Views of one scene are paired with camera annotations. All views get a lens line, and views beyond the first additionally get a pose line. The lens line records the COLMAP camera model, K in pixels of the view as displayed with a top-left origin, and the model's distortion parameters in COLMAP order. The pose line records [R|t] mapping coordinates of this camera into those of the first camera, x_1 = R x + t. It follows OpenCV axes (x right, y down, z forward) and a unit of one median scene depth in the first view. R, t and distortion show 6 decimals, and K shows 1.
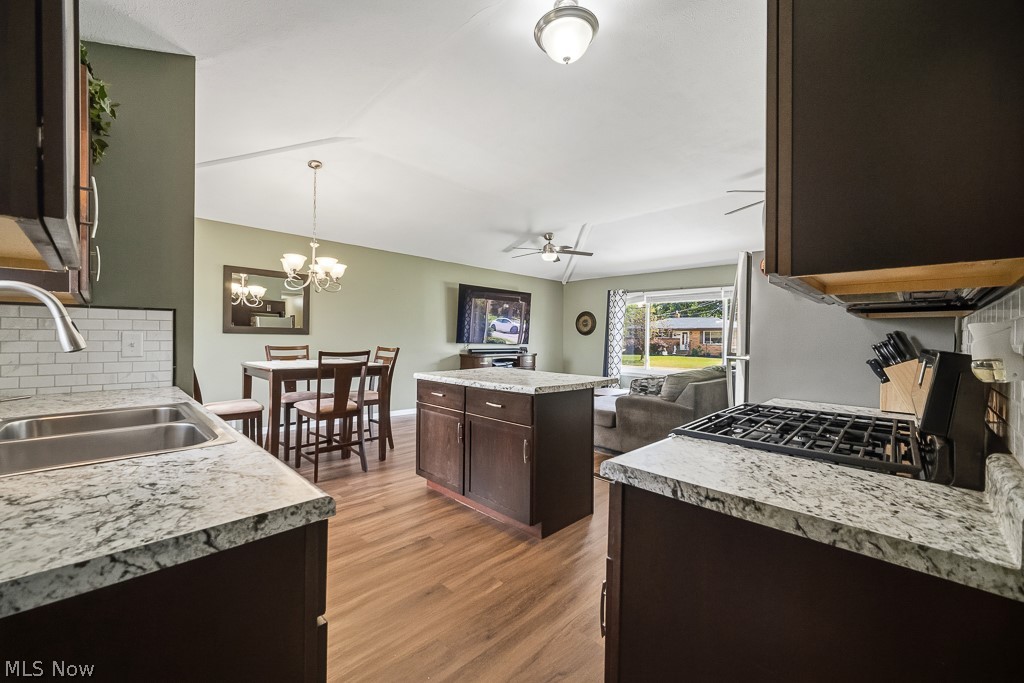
lens RADIAL K [[406.5, 0, 514.9], [0, 406.5, 338.6], [0, 0, 1]] dist [-0.002855, -0.000779]
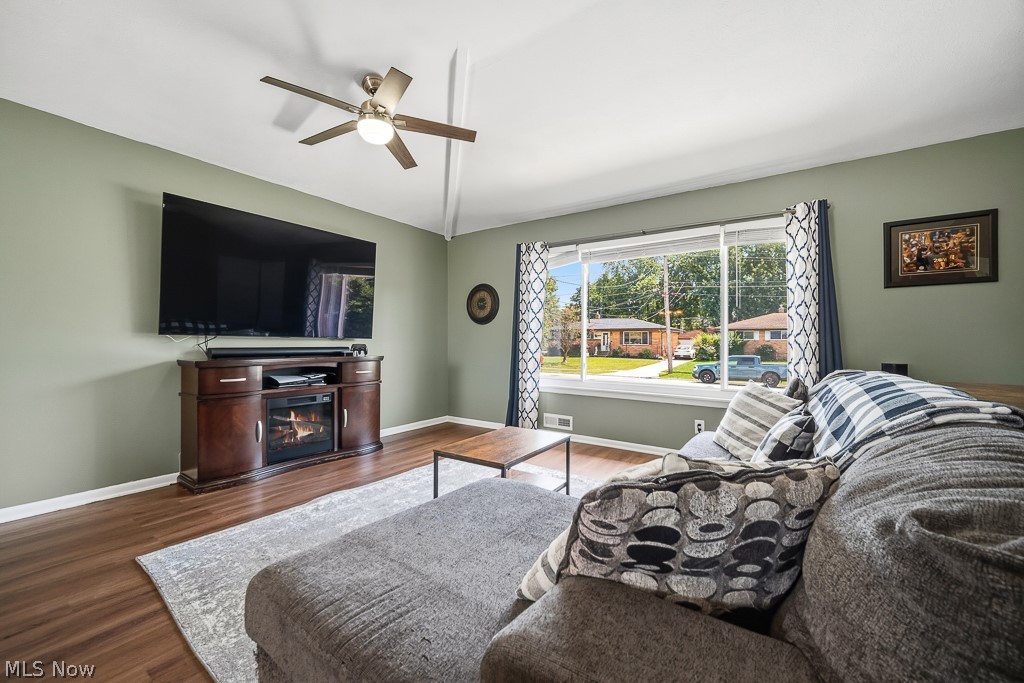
lens RADIAL K [[406.5, 0, 511.7], [0, 406.5, 340.7], [0, 0, 1]] dist [-0.002855, -0.000779]
pose [[0.984144, -0.010152, 0.177080, 0.119635], [0.010705, 0.999940, -0.002165, 0.019219], [-0.177048, 0.004026, 0.984194, 0.440061]]
